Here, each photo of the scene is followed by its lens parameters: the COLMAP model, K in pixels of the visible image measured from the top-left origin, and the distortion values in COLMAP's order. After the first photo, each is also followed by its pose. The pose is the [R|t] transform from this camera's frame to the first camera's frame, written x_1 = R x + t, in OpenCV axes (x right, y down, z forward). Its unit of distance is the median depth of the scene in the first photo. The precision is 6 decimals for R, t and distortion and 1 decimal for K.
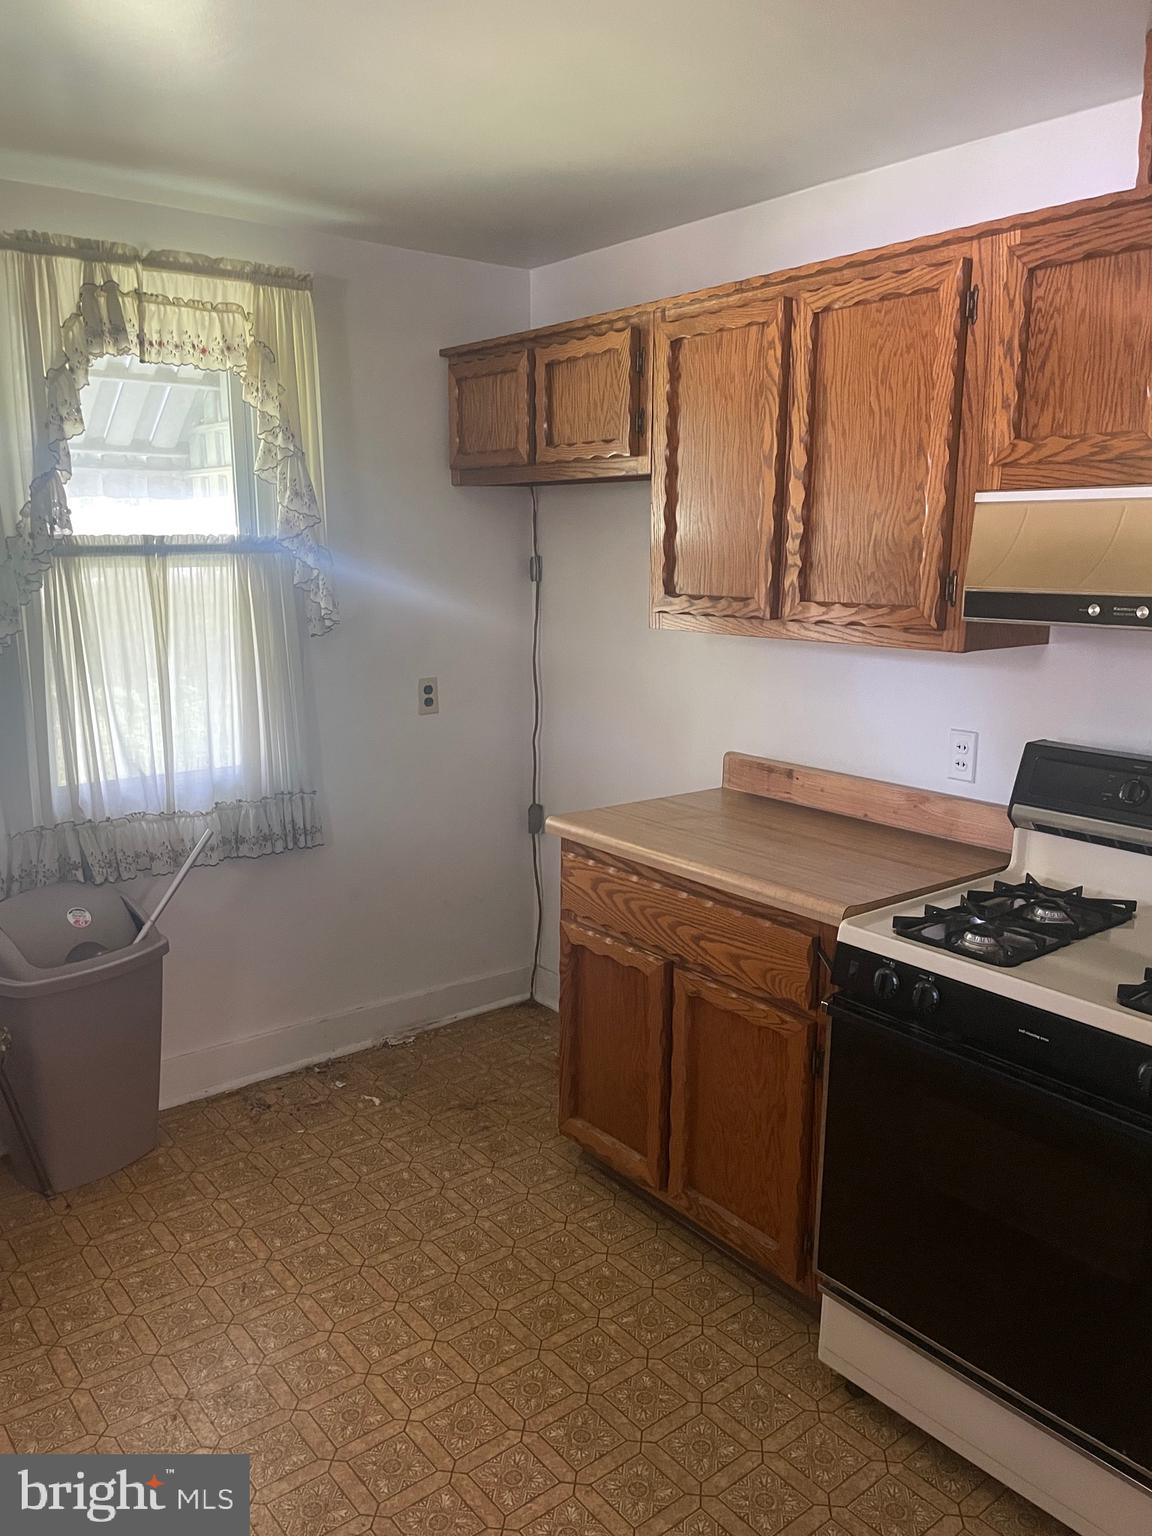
lens RADIAL K [[1173.0, 0, 569.7], [0, 1173.0, 777.5], [0, 0, 1]] dist [0.071955, -0.086811]
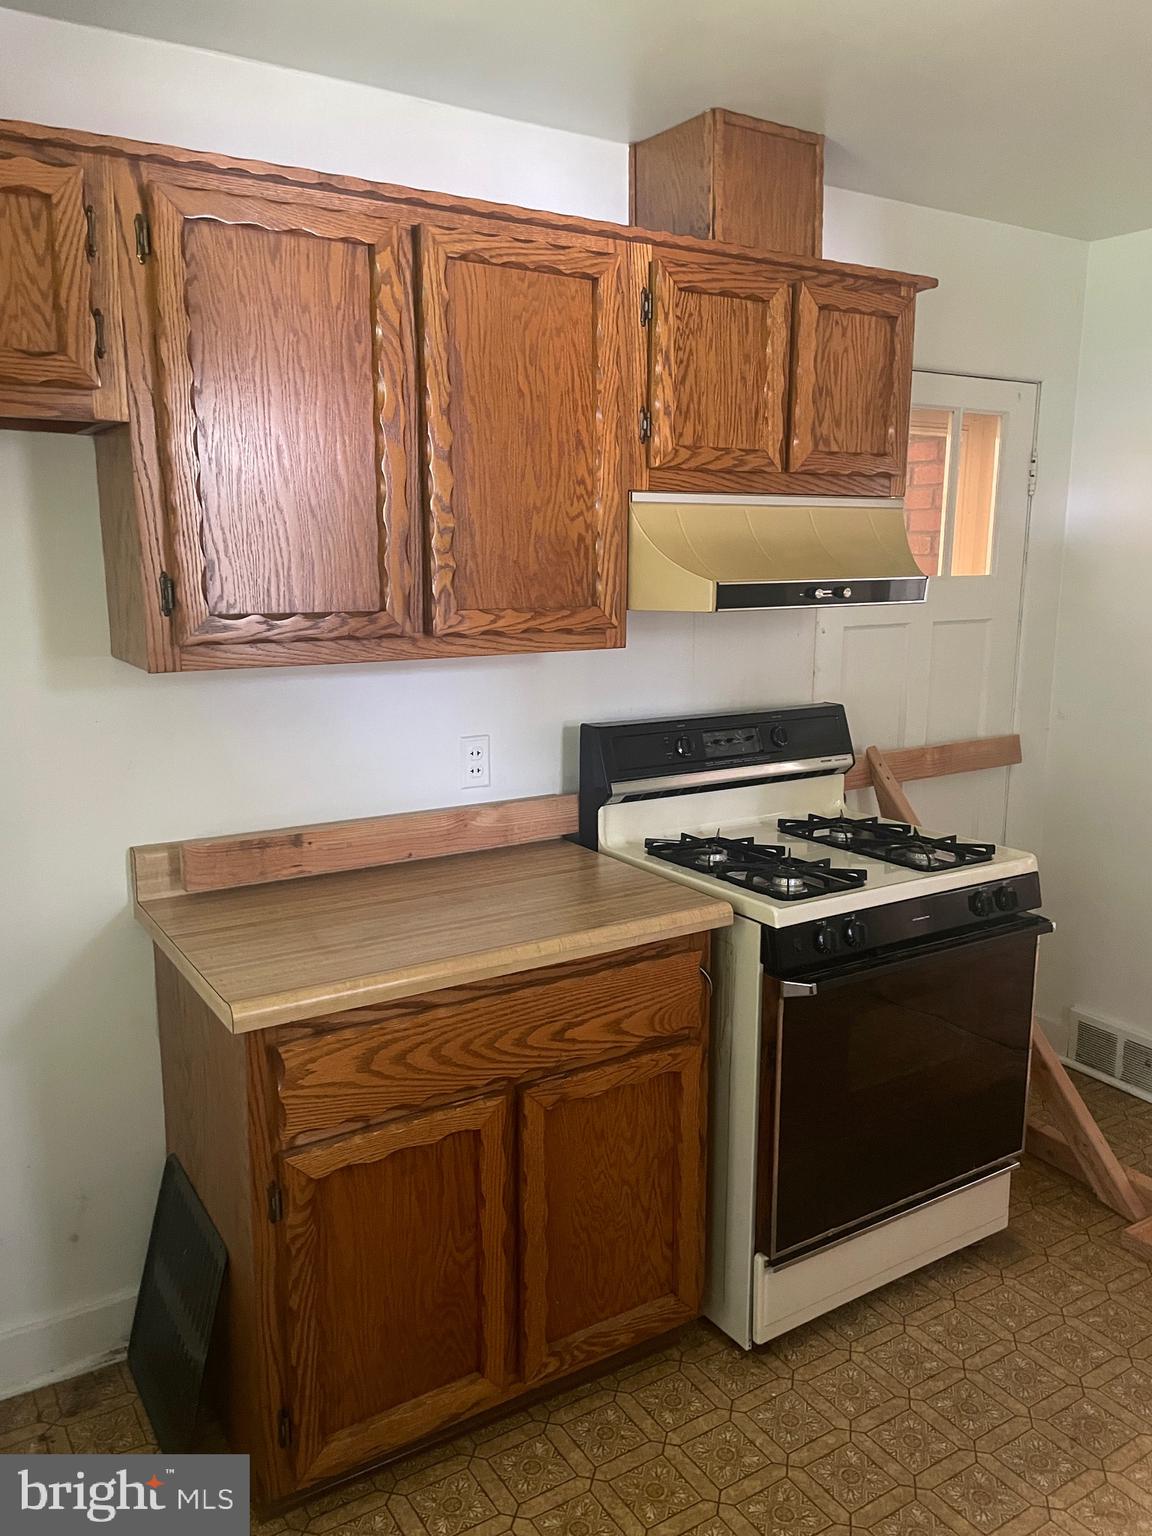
lens RADIAL K [[1173.0, 0, 585.3], [0, 1173.0, 773.4], [0, 0, 1]] dist [0.071955, -0.086811]
pose [[0.090897, -0.193459, 0.976889, -0.653024], [0.194477, 0.965511, 0.173111, -0.172769], [-0.976686, 0.174247, 0.125386, 0.872428]]
